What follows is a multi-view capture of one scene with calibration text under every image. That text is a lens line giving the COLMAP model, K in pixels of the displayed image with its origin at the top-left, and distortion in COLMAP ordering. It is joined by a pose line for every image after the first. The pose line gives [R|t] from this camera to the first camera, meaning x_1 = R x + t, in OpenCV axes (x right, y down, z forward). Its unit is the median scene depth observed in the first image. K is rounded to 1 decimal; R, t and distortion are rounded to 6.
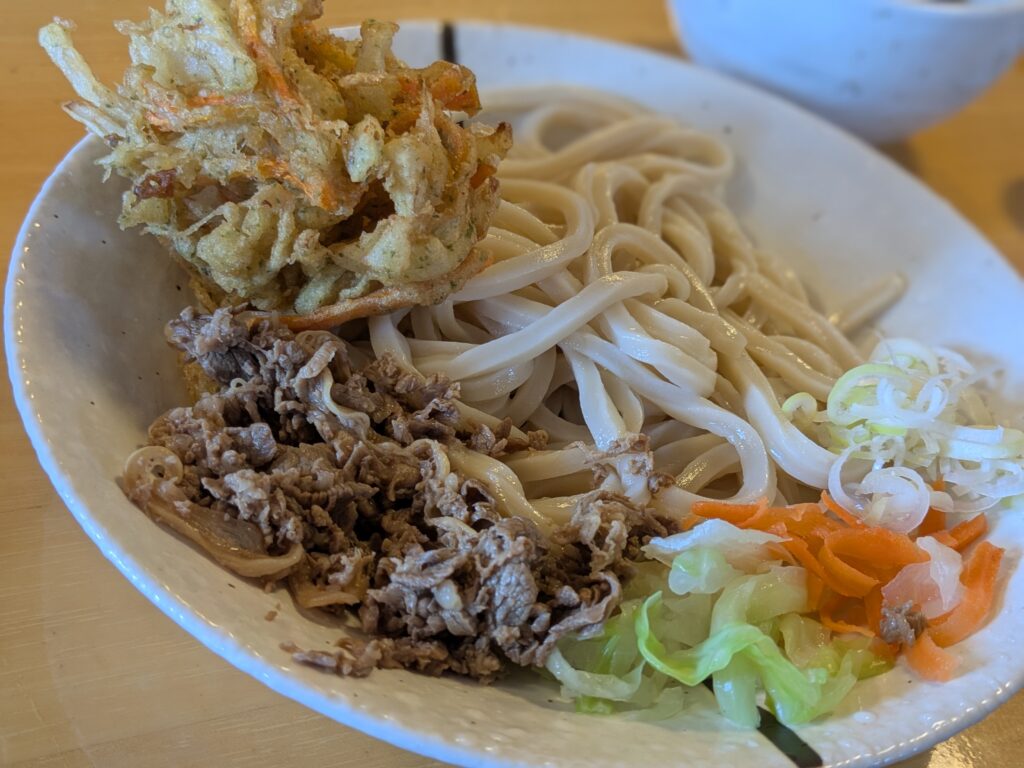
lens RADIAL K [[1011.6, 0, 512.0], [0, 1011.6, 384.0], [0, 0, 1]] dist [0.110066, -0.388927]
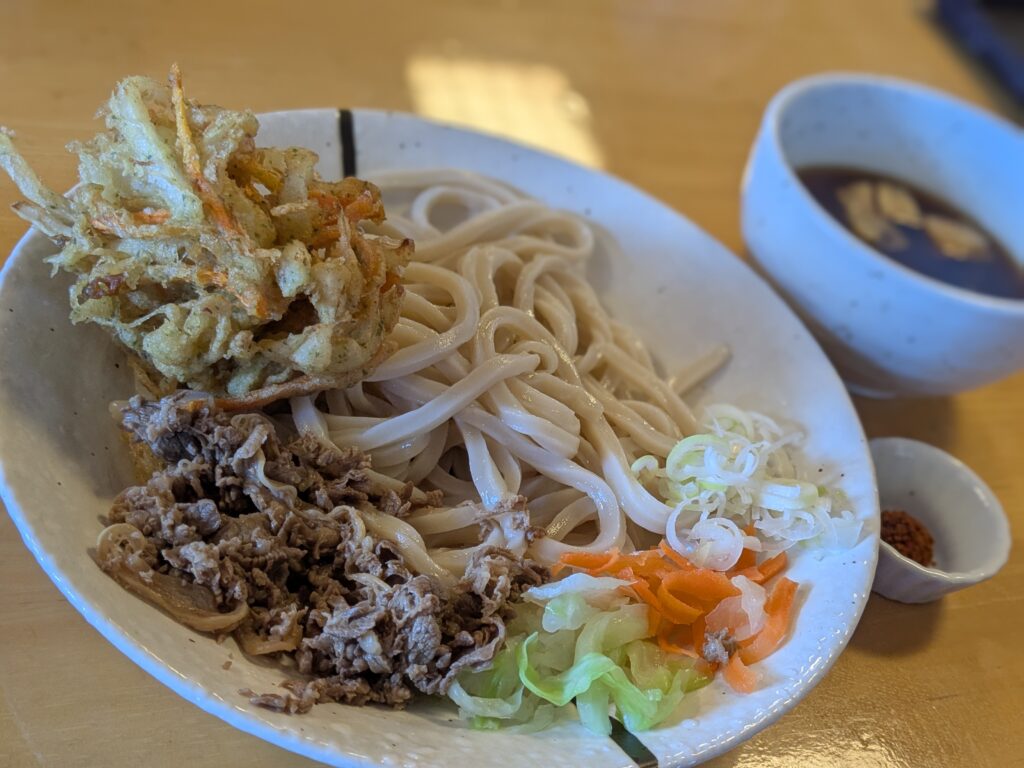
lens RADIAL K [[1011.6, 0, 512.0], [0, 1011.6, 384.0], [0, 0, 1]] dist [0.110066, -0.388927]
pose [[0.990573, -0.001629, 0.136973, -0.053606], [-0.003492, 0.999304, 0.037139, -0.139128], [-0.136938, -0.037267, 0.989878, -0.225802]]
